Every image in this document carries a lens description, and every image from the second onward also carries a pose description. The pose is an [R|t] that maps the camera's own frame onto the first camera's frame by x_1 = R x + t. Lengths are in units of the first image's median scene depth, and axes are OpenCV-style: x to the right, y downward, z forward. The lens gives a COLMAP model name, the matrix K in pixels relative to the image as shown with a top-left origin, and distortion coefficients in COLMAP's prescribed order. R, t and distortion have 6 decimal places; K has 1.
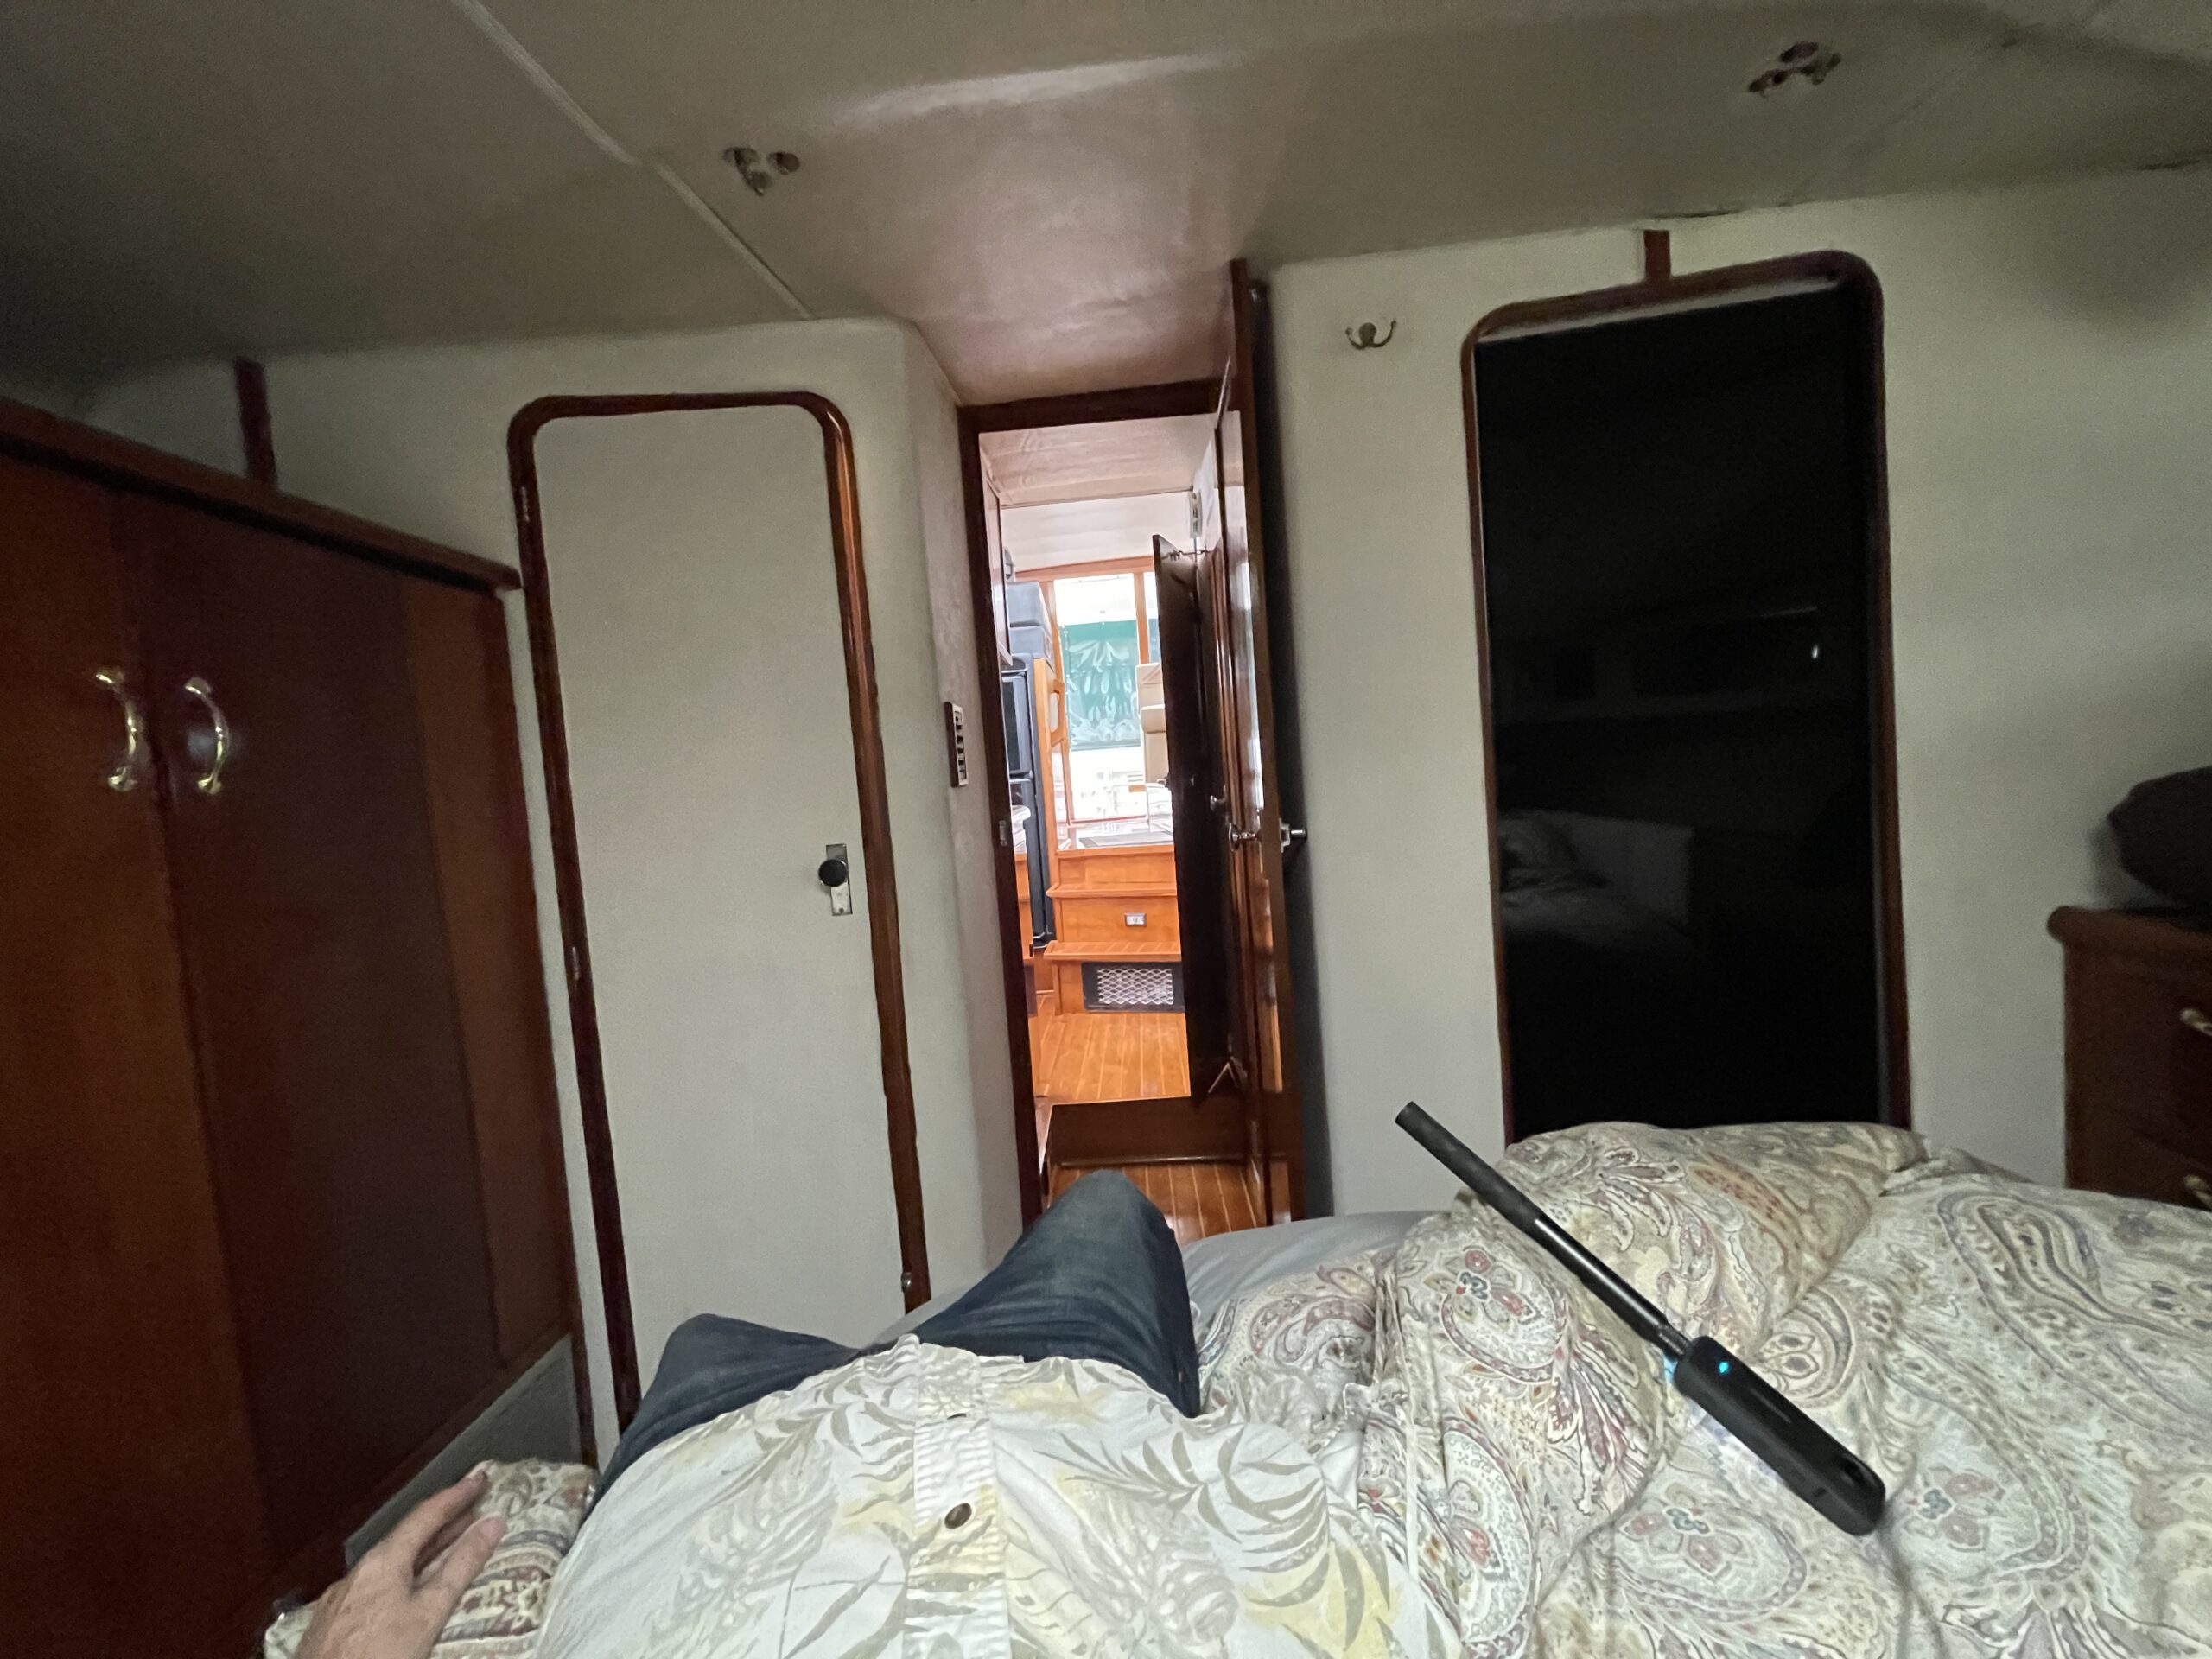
lens RADIAL K [[881.9, 0, 1098.6], [0, 881.9, 828.0], [0, 0, 1]] dist [-0.002863, -0.000207]
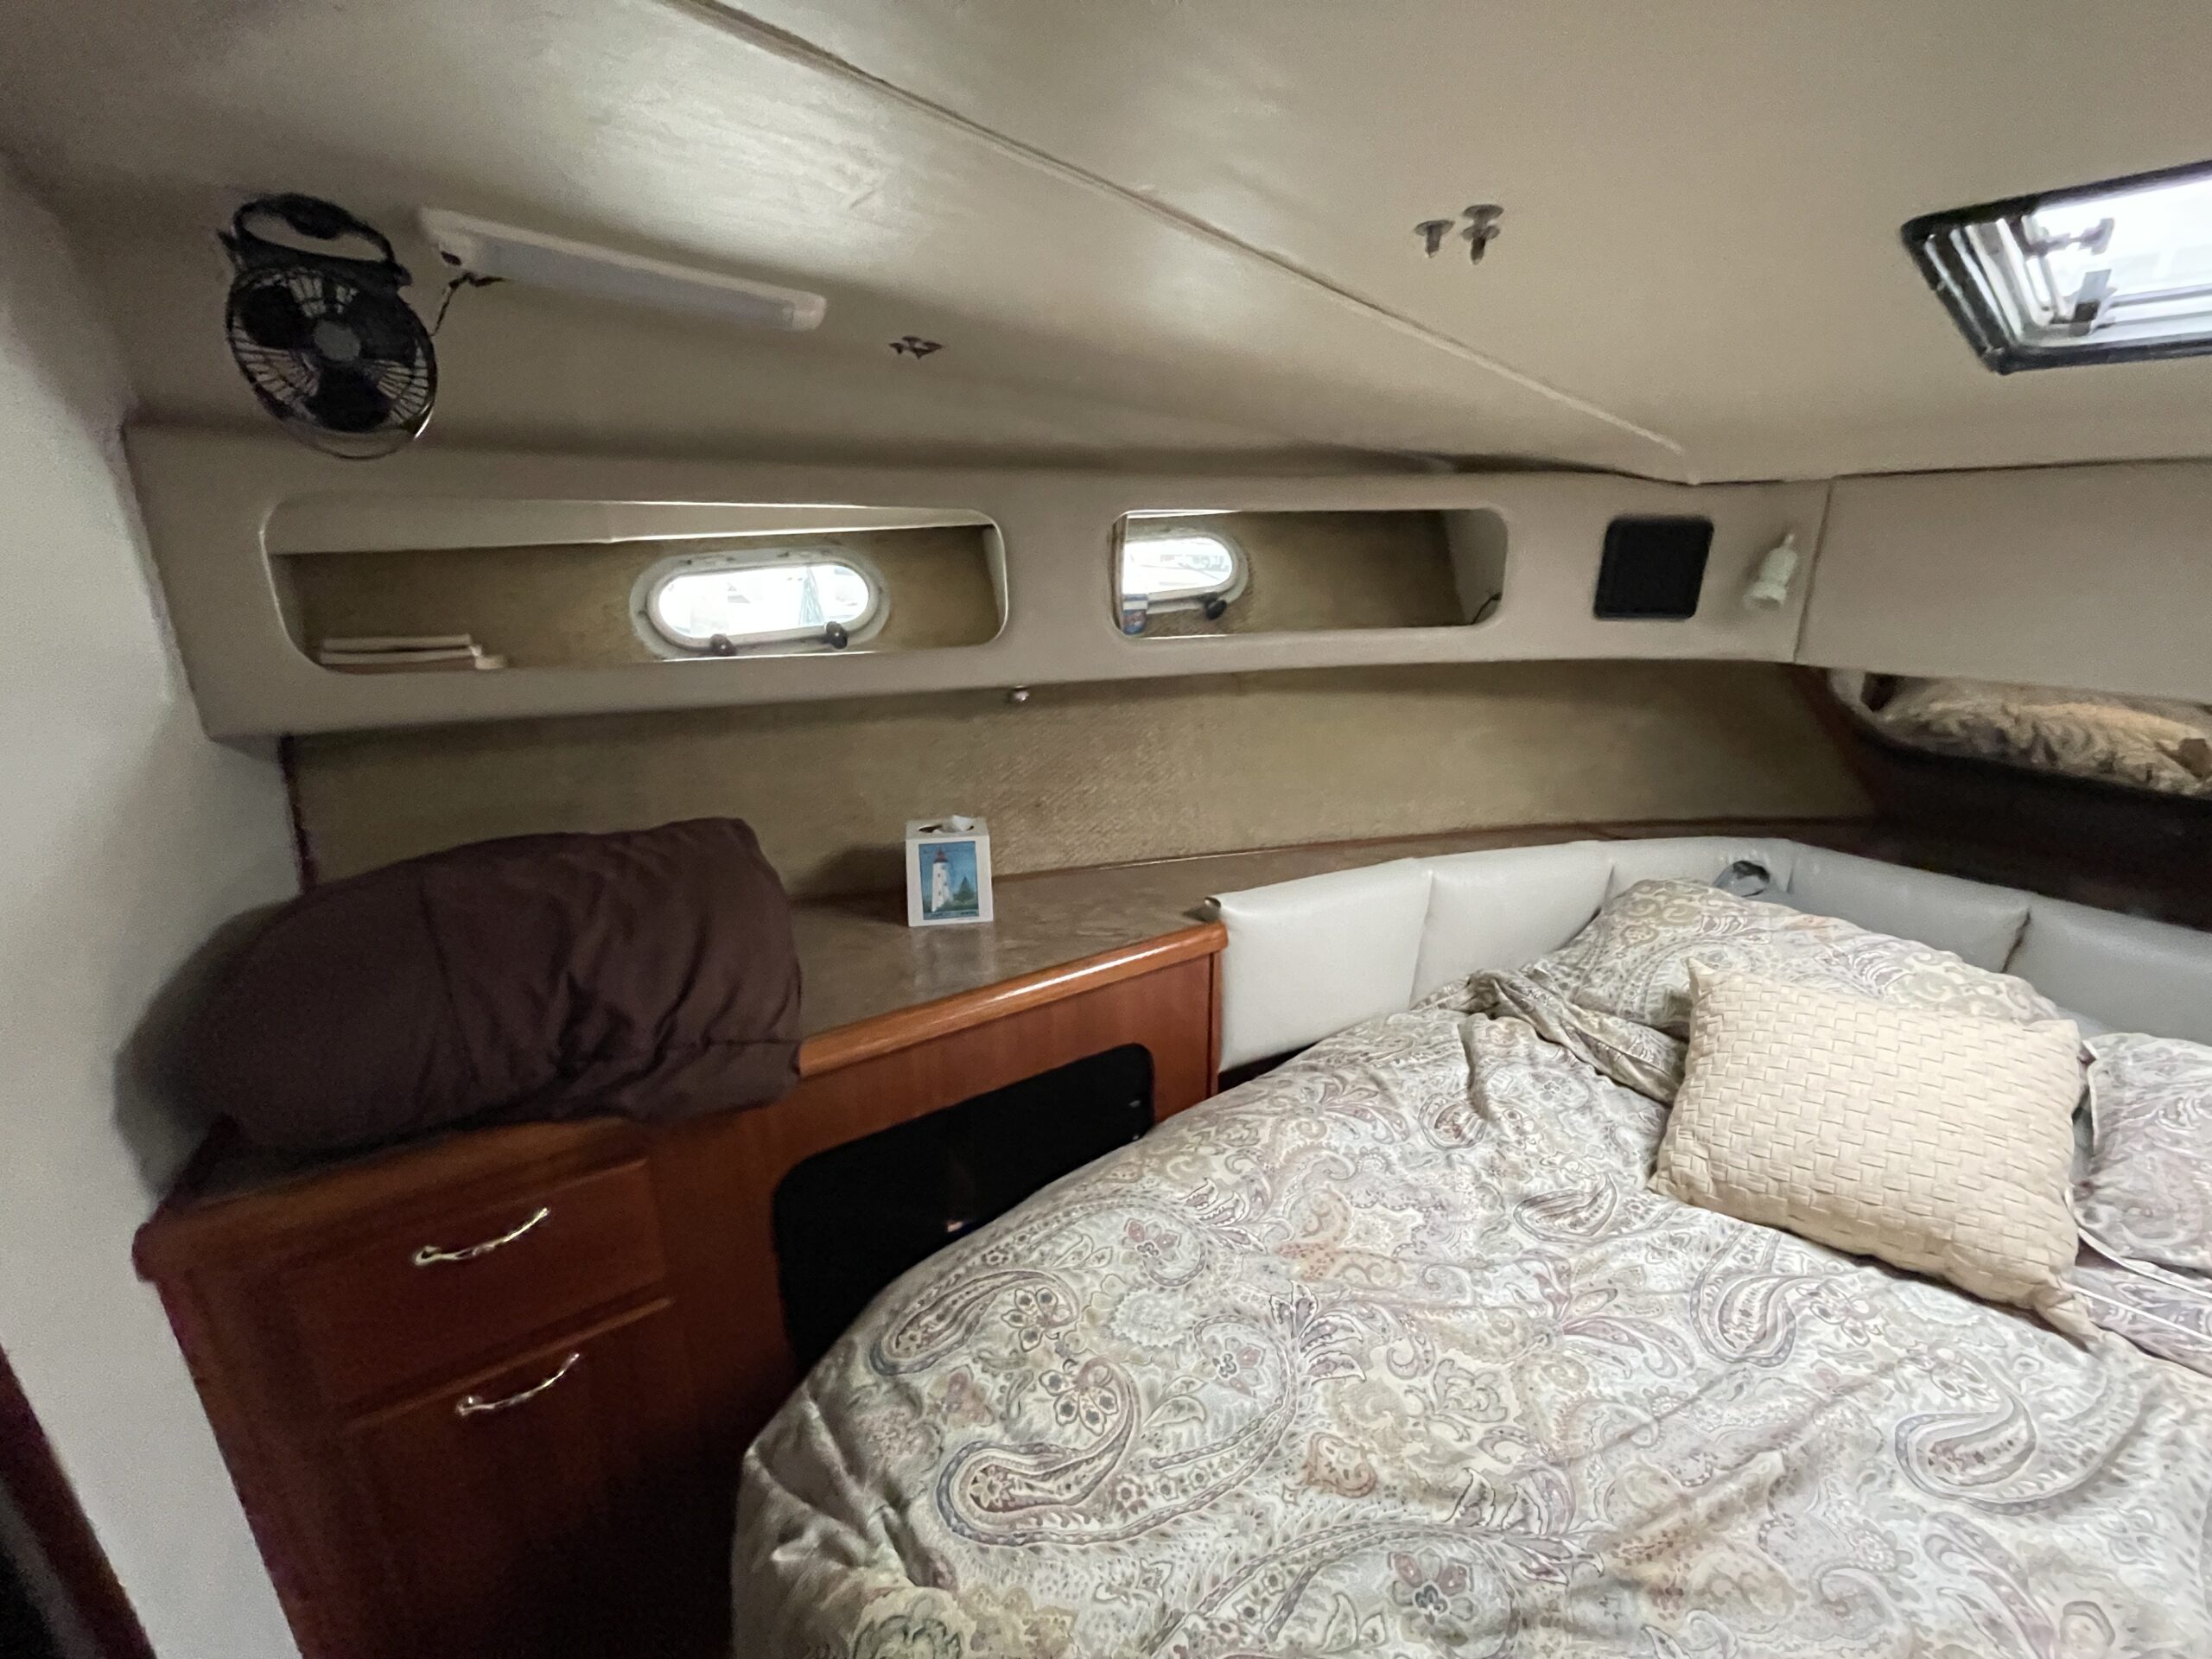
lens RADIAL K [[881.9, 0, 1090.0], [0, 881.9, 832.2], [0, 0, 1]] dist [-0.002863, -0.000207]
pose [[-0.670758, -0.162979, 0.723548, 0.174632], [0.073977, 0.955991, 0.283916, -0.250519], [-0.737978, 0.243965, -0.629182, 0.644226]]
